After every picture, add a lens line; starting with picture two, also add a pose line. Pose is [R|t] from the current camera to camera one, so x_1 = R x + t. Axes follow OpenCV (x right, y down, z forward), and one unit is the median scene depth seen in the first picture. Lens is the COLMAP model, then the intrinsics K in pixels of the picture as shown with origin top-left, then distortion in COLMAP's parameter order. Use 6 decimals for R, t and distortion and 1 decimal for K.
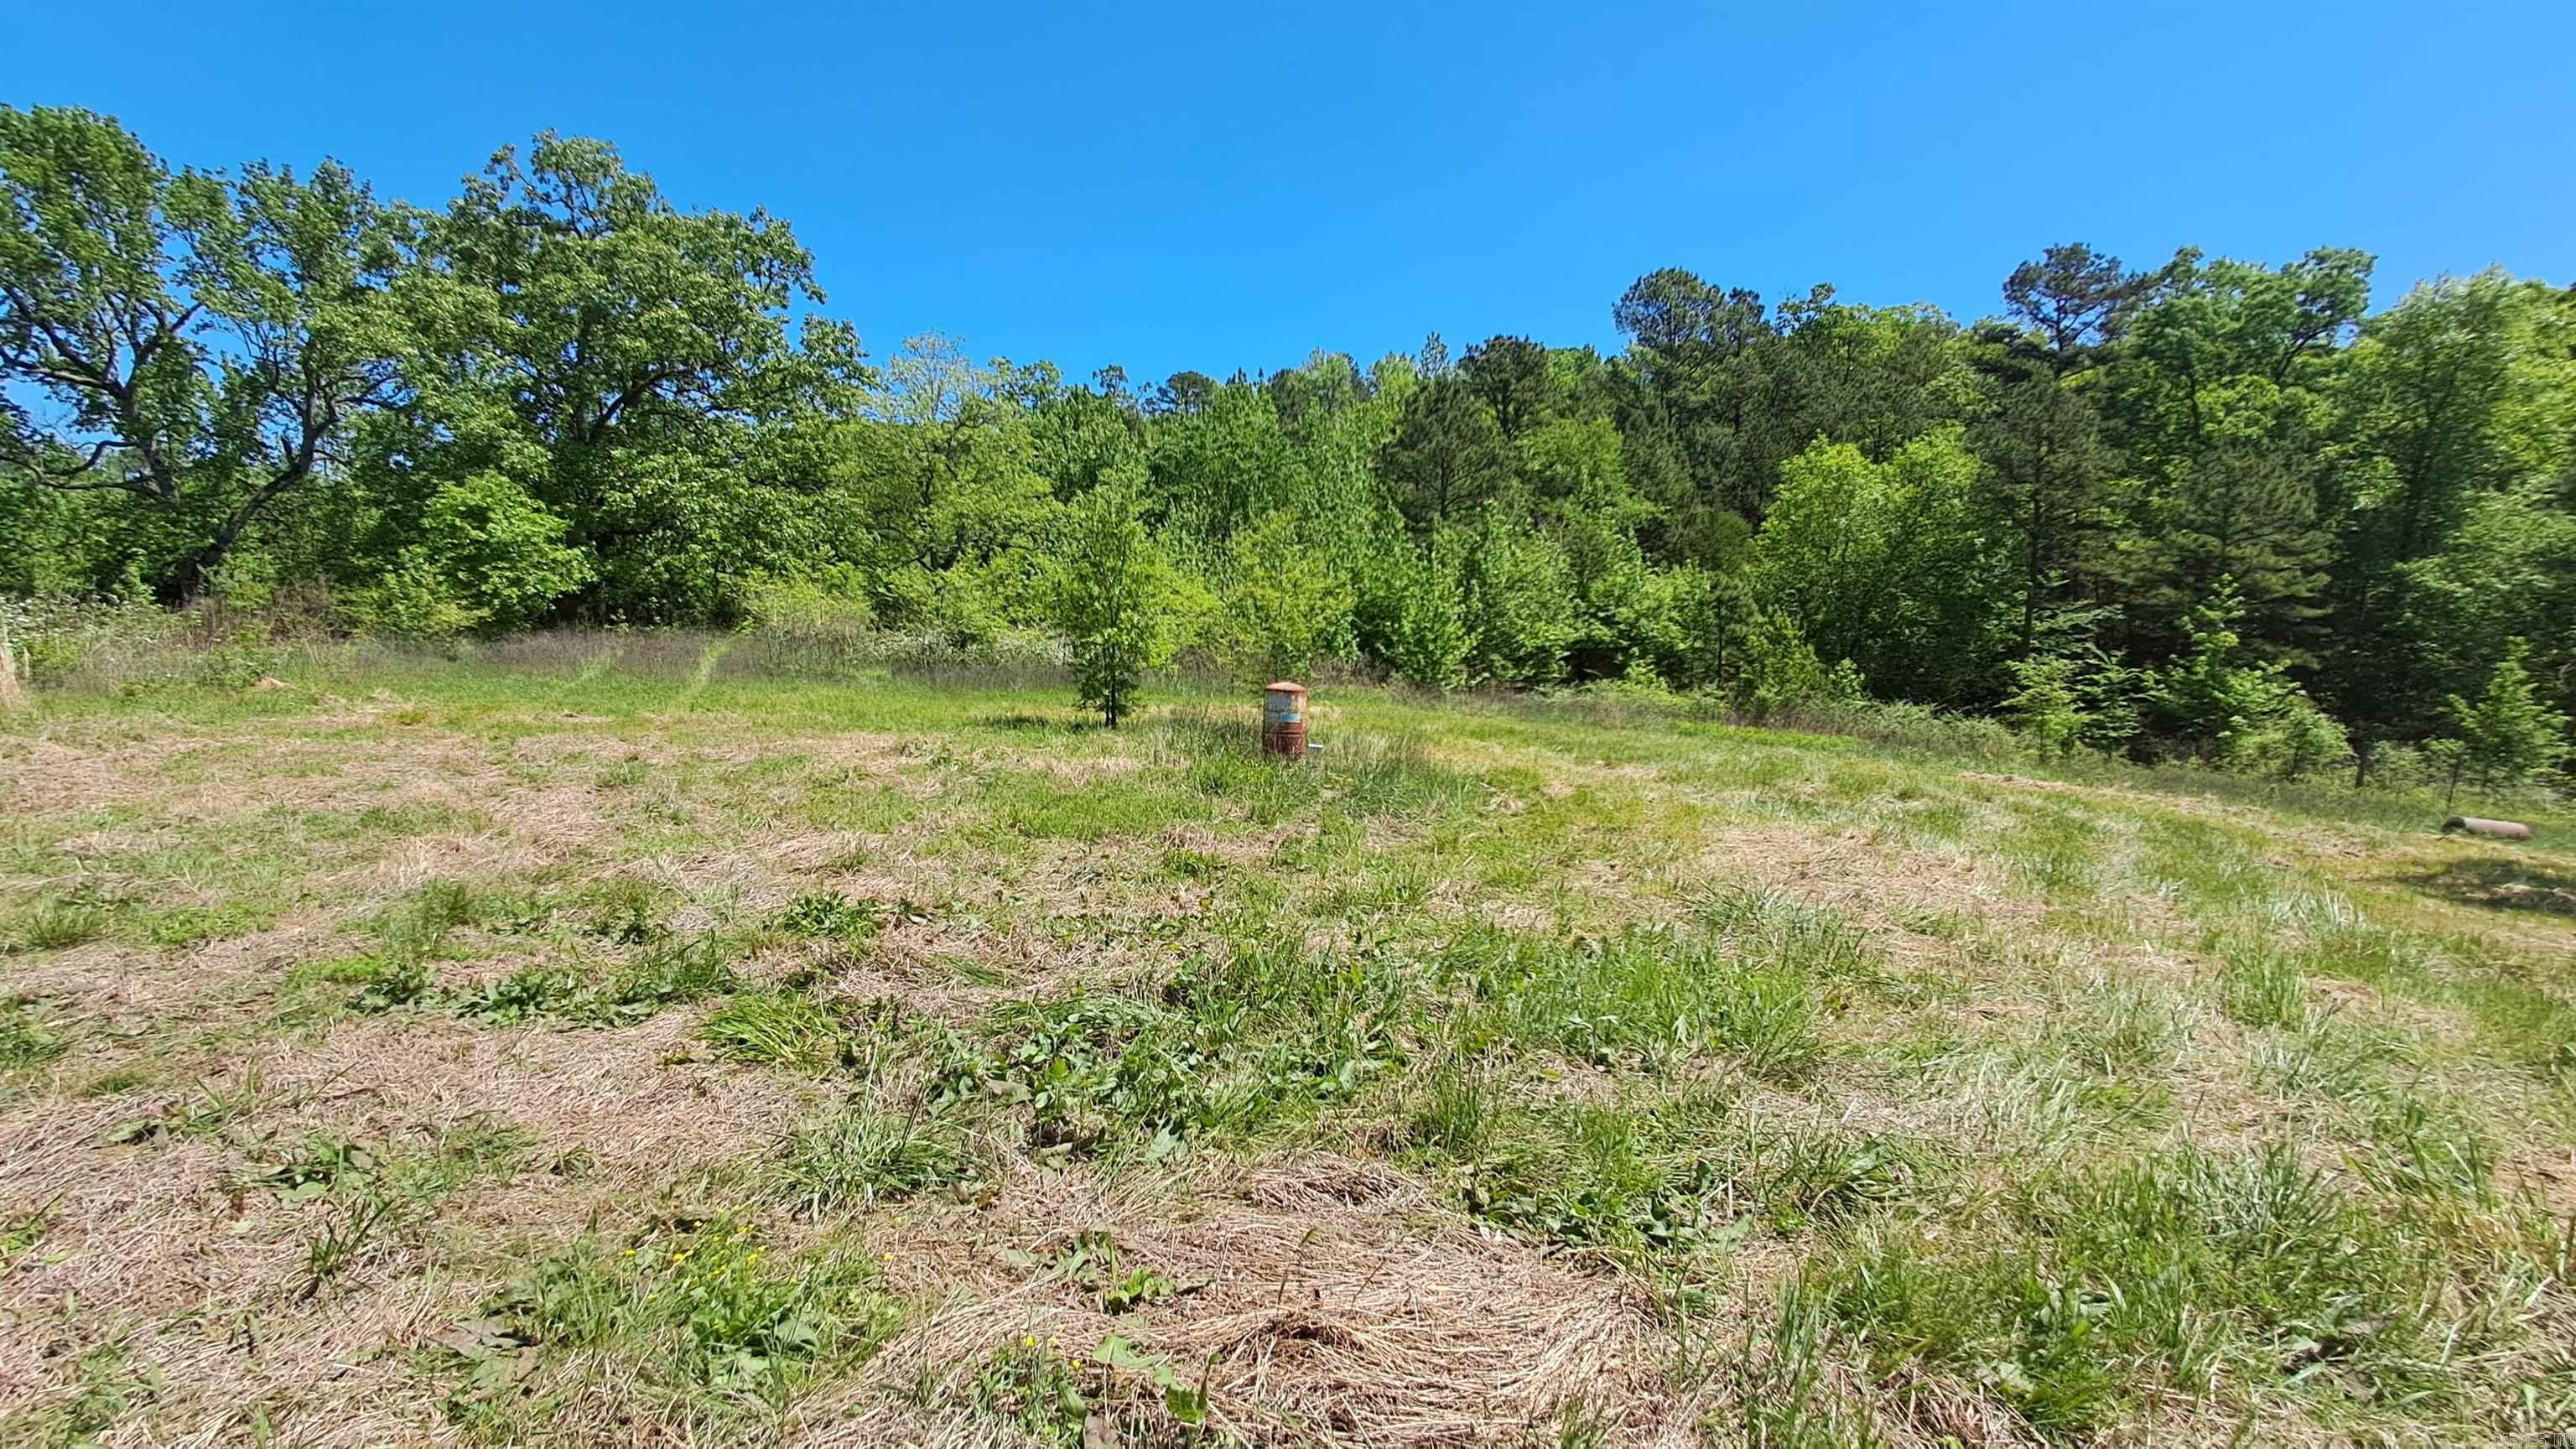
lens RADIAL K [[1199.2, 0, 1273.2], [0, 1199.2, 724.8], [0, 0, 1]] dist [0.002237, 0.004571]
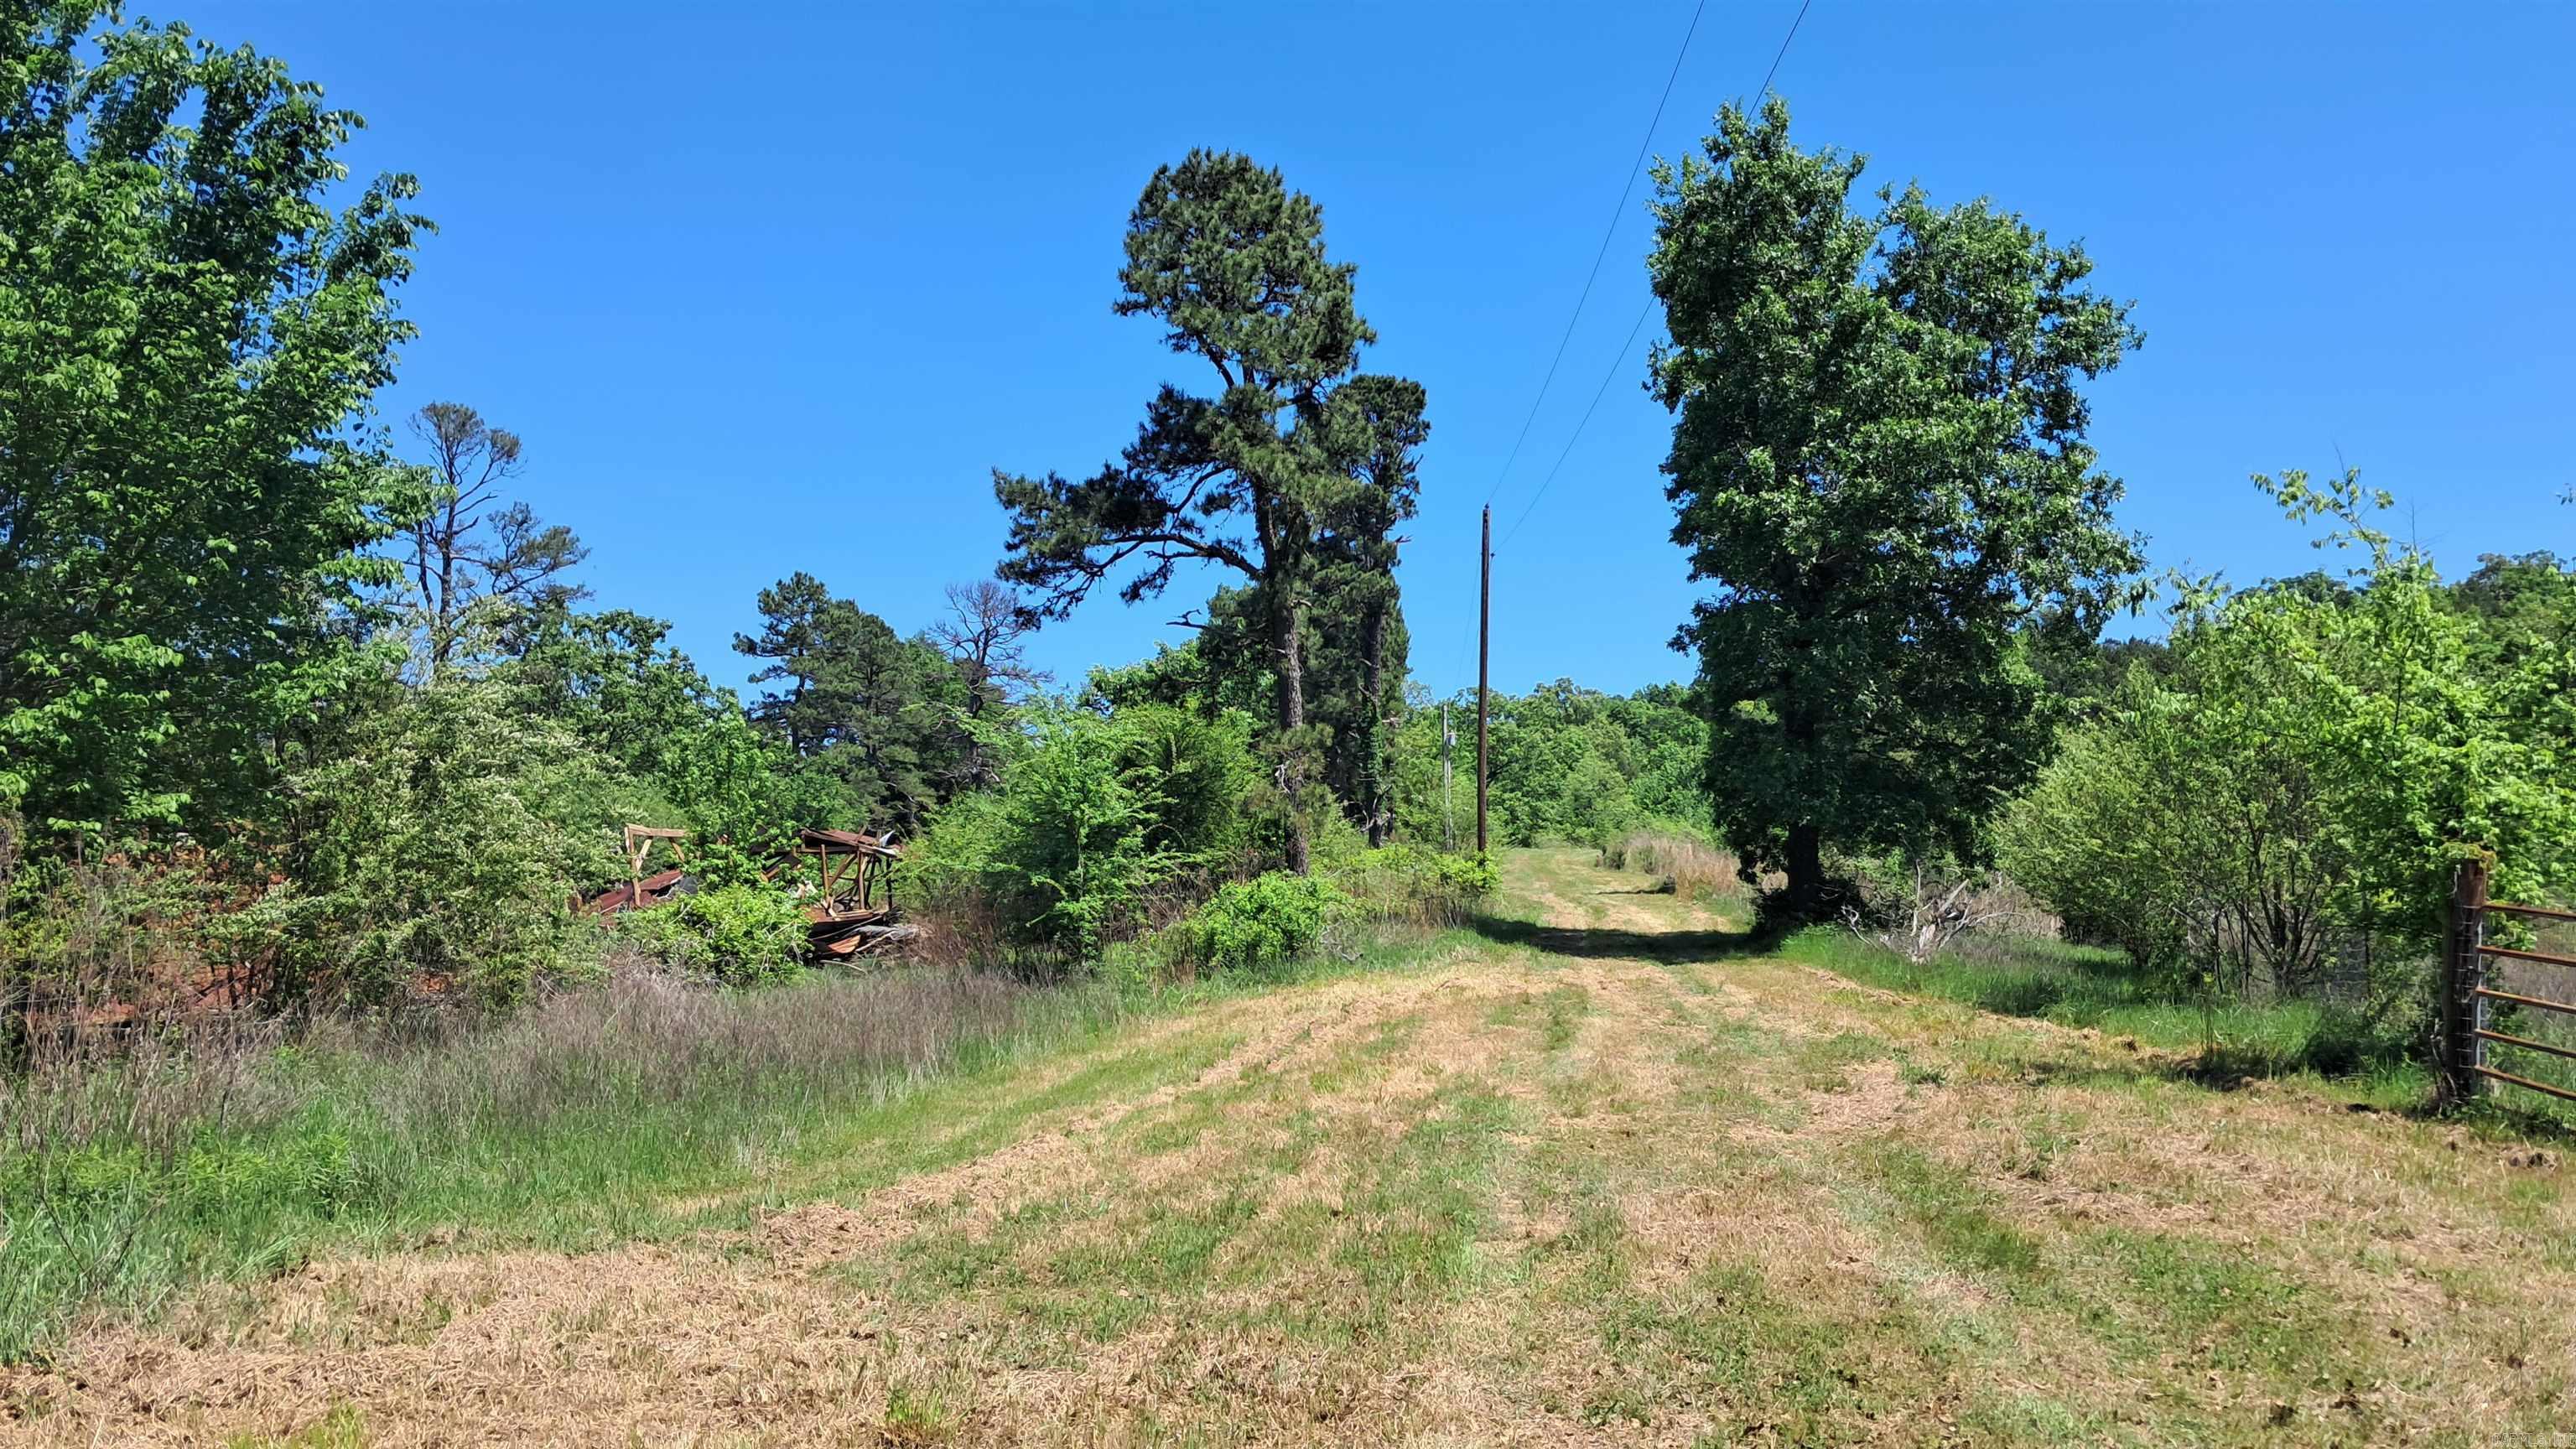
lens RADIAL K [[2184.0, 0, 1270.2], [0, 2184.0, 780.6], [0, 0, 1]] dist [0.061090, -0.068625]
pose [[0.873408, -0.033331, -0.485848, 1.520696], [-0.034329, 0.990959, -0.129696, 0.445995], [0.485779, 0.129956, 0.864367, -3.759868]]
